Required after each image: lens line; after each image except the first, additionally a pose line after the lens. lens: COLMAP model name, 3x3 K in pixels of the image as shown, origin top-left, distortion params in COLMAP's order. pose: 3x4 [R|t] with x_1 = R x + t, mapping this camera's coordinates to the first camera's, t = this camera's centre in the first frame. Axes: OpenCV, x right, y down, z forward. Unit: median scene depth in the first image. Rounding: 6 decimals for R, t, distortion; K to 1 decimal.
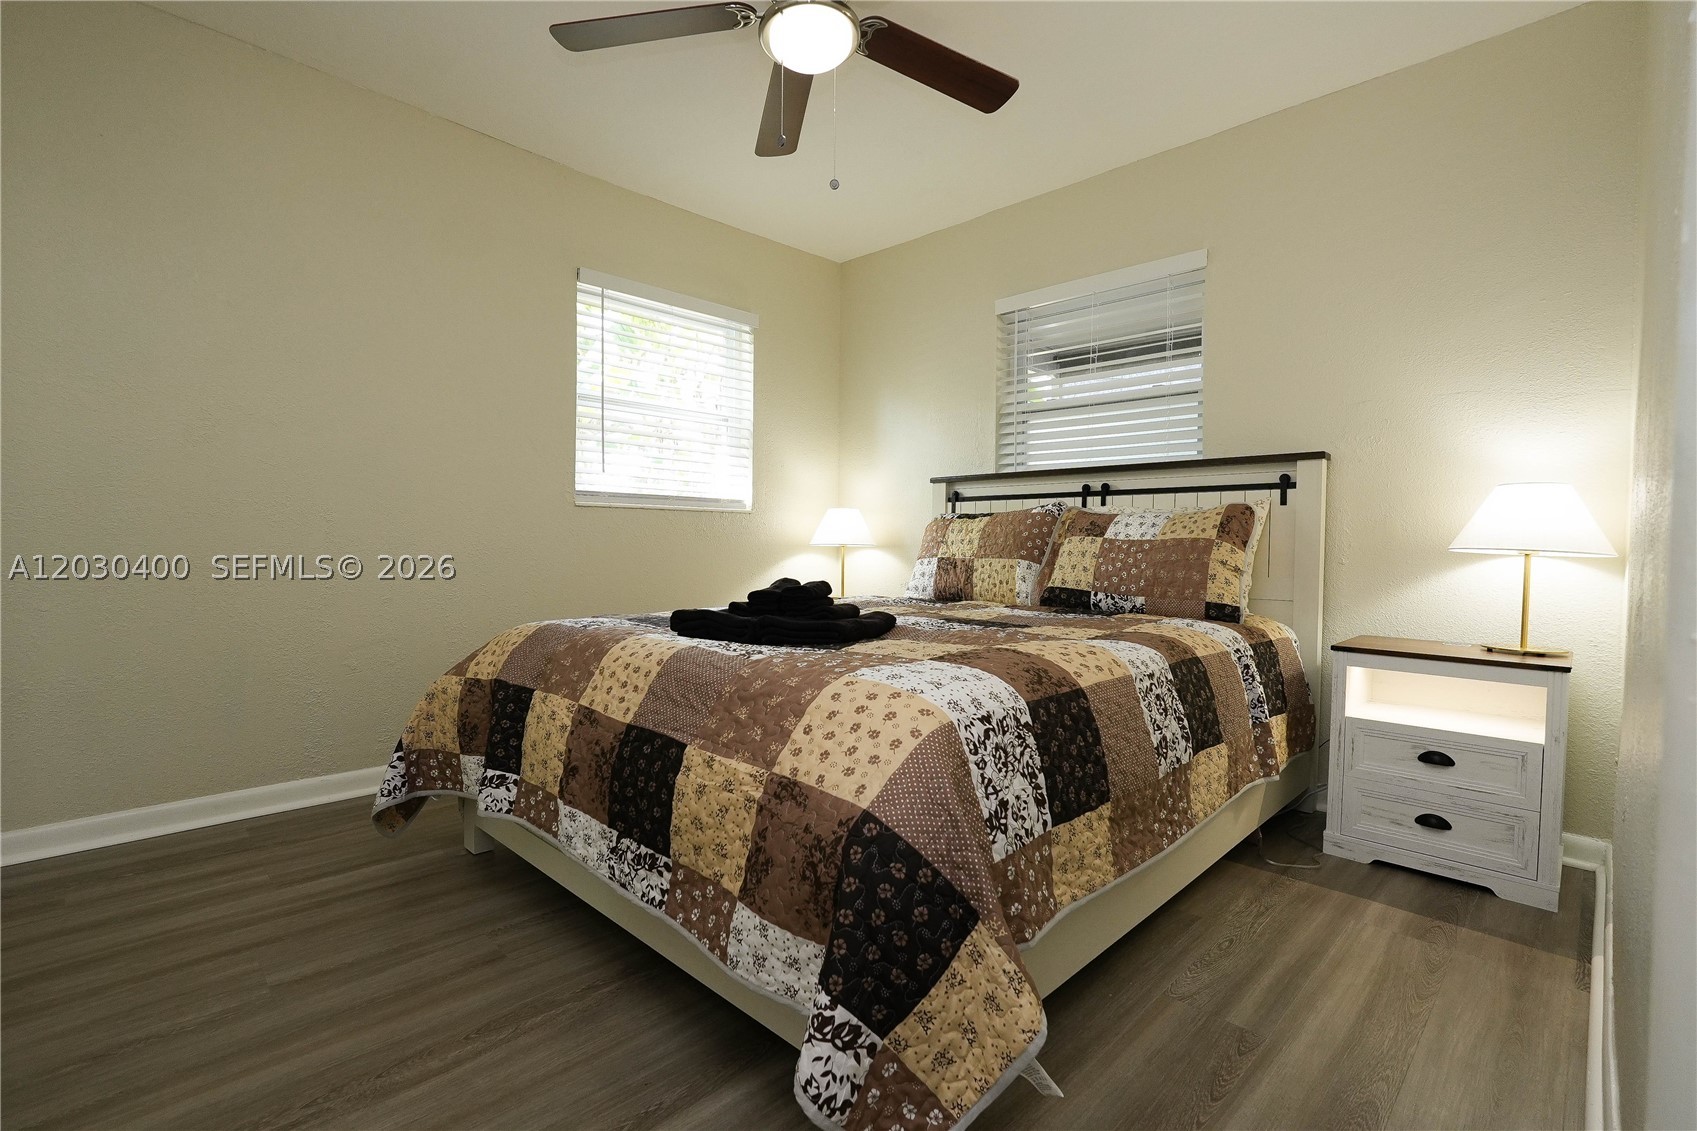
lens RADIAL K [[770.8, 0, 846.0], [0, 770.8, 568.1], [0, 0, 1]] dist [-0.021760, 0.011811]
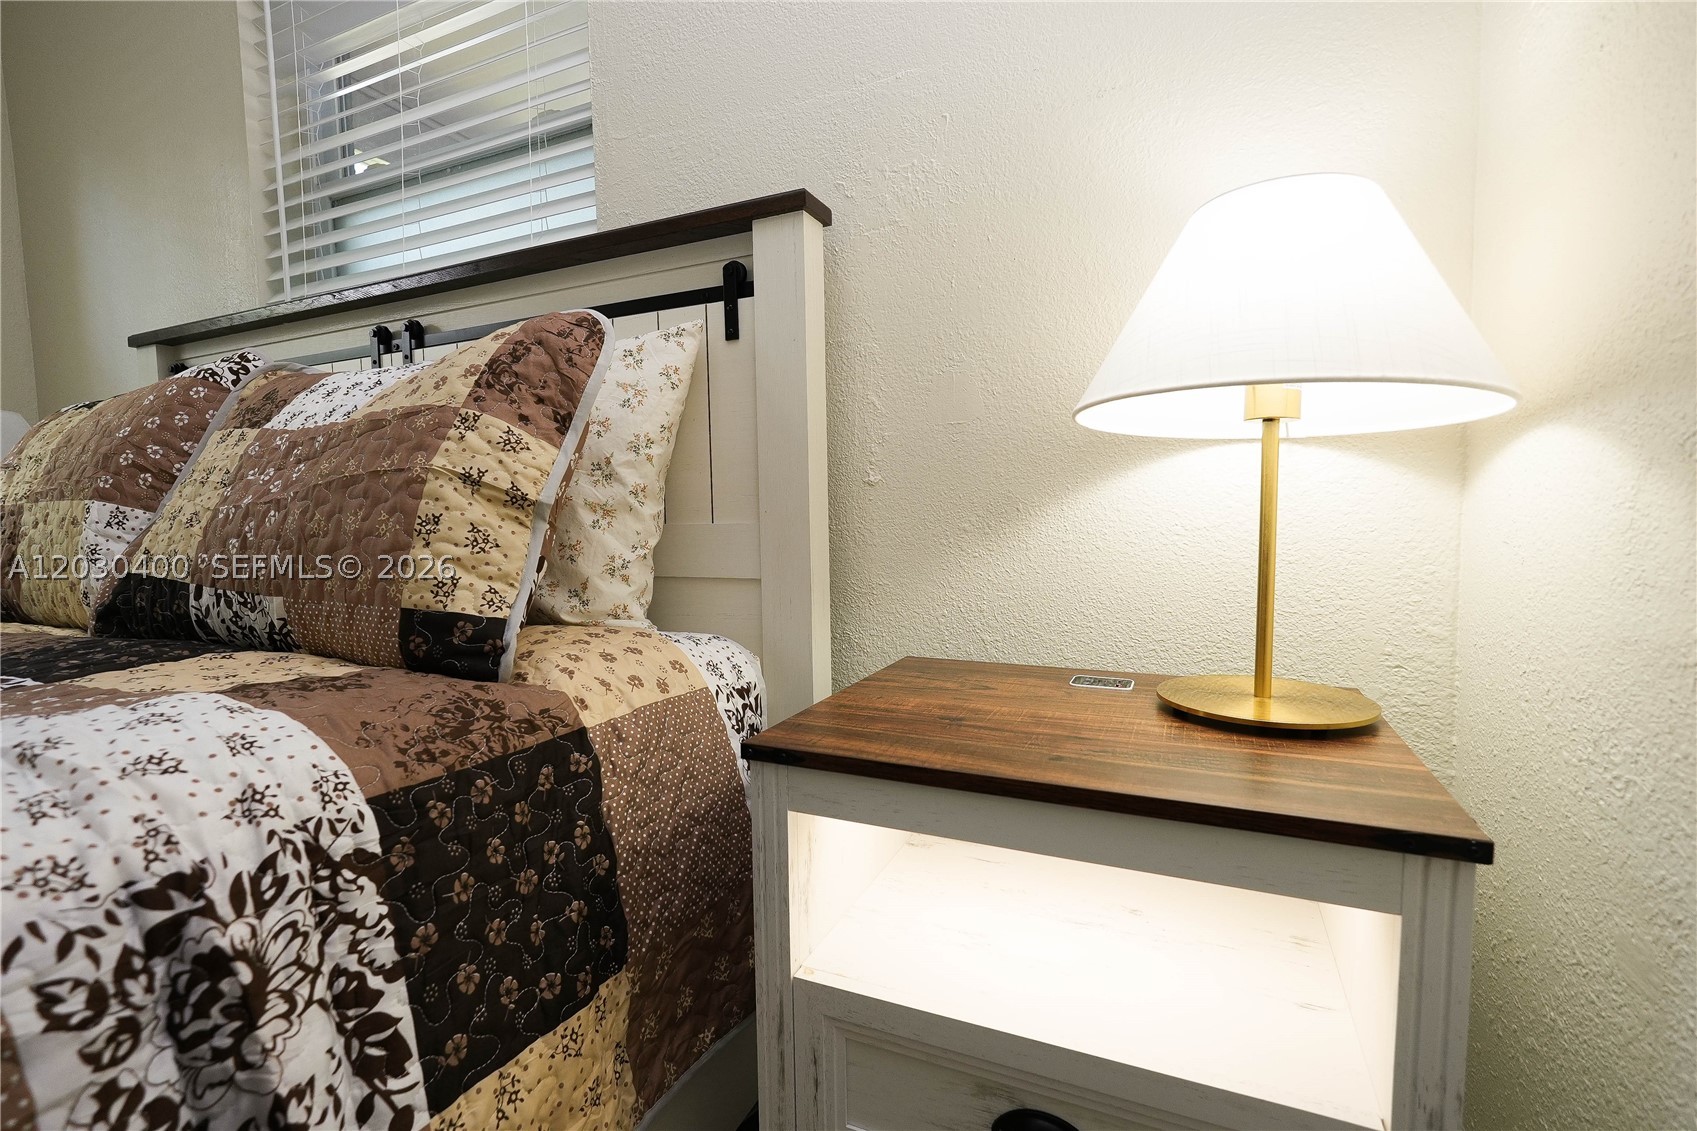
lens RADIAL K [[770.8, 0, 846.0], [0, 770.8, 568.1], [0, 0, 1]] dist [-0.021760, 0.011811]
pose [[0.939532, -0.054464, 0.338102, 0.576458], [0.039435, 0.997911, 0.051168, 0.021265], [-0.340183, -0.034741, 0.939717, 0.713341]]
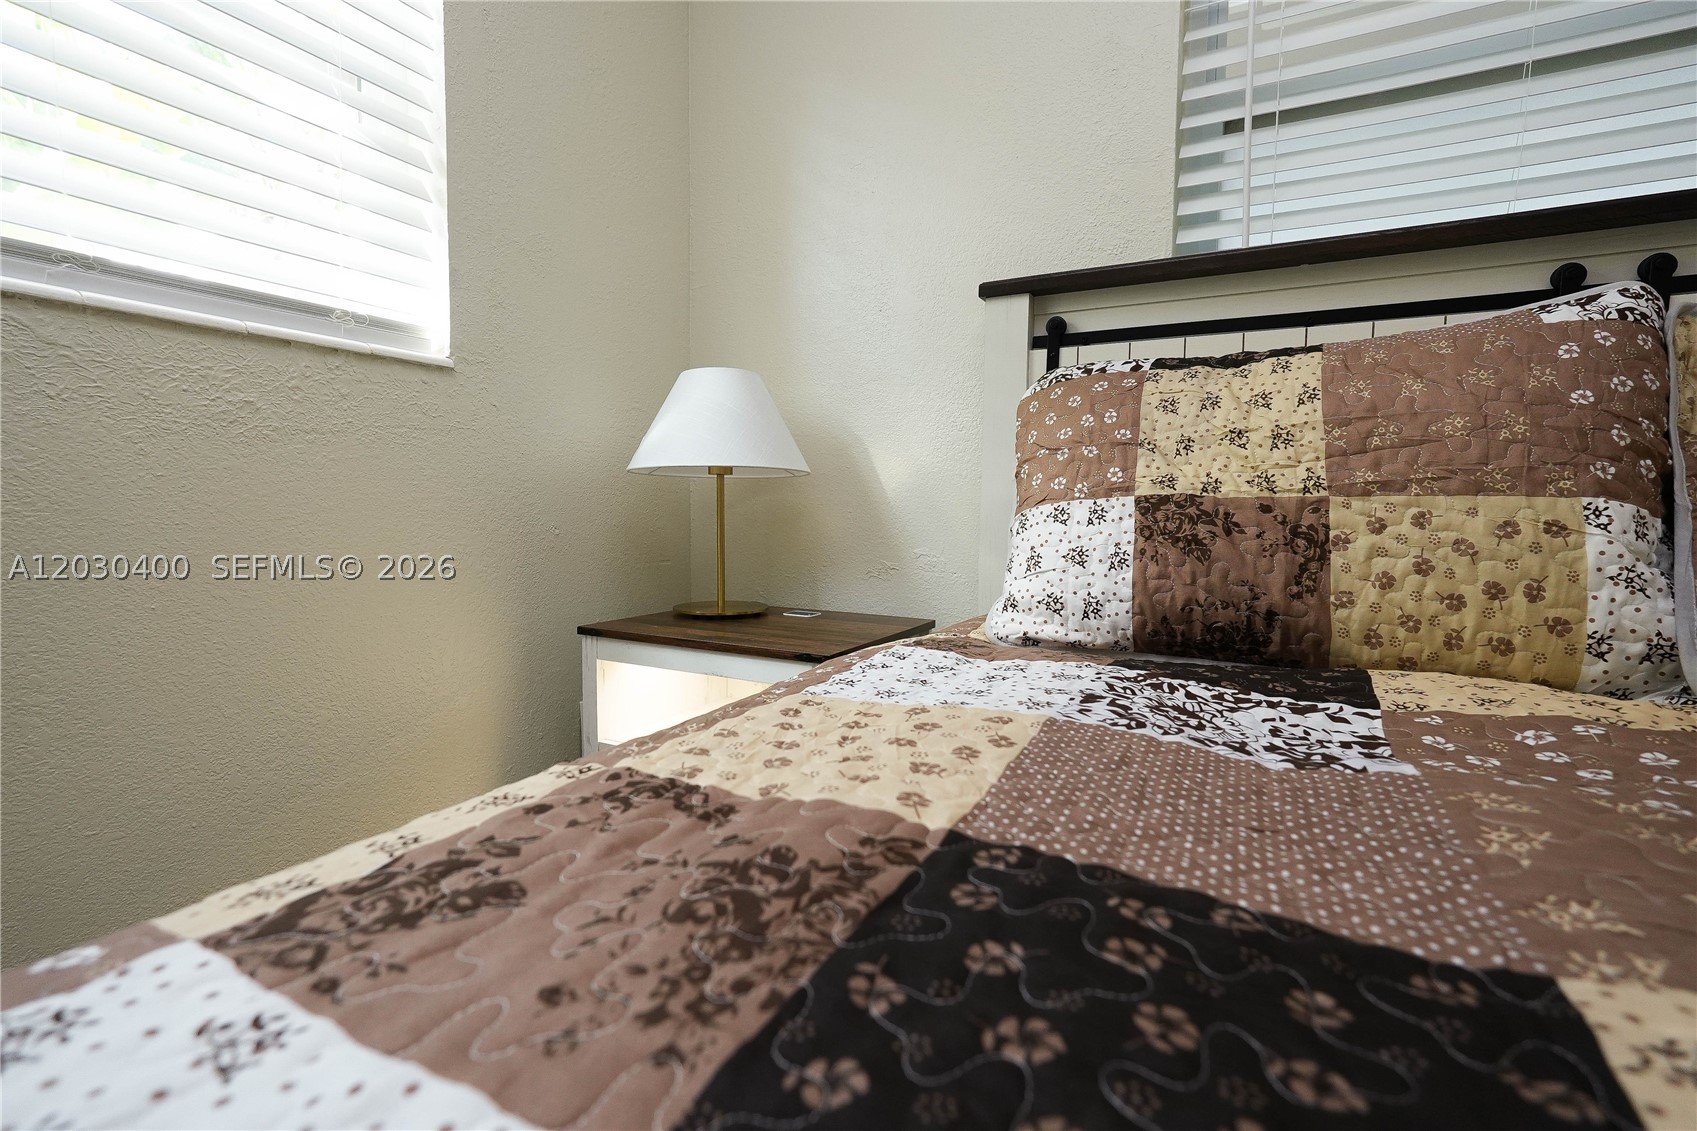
lens RADIAL K [[770.8, 0, 846.0], [0, 770.8, 568.1], [0, 0, 1]] dist [-0.021760, 0.011811]
pose [[0.961472, -0.020782, 0.274115, -0.088013], [0.005990, 0.998485, 0.054690, -0.005150], [-0.274837, -0.050942, 0.960140, 1.101231]]
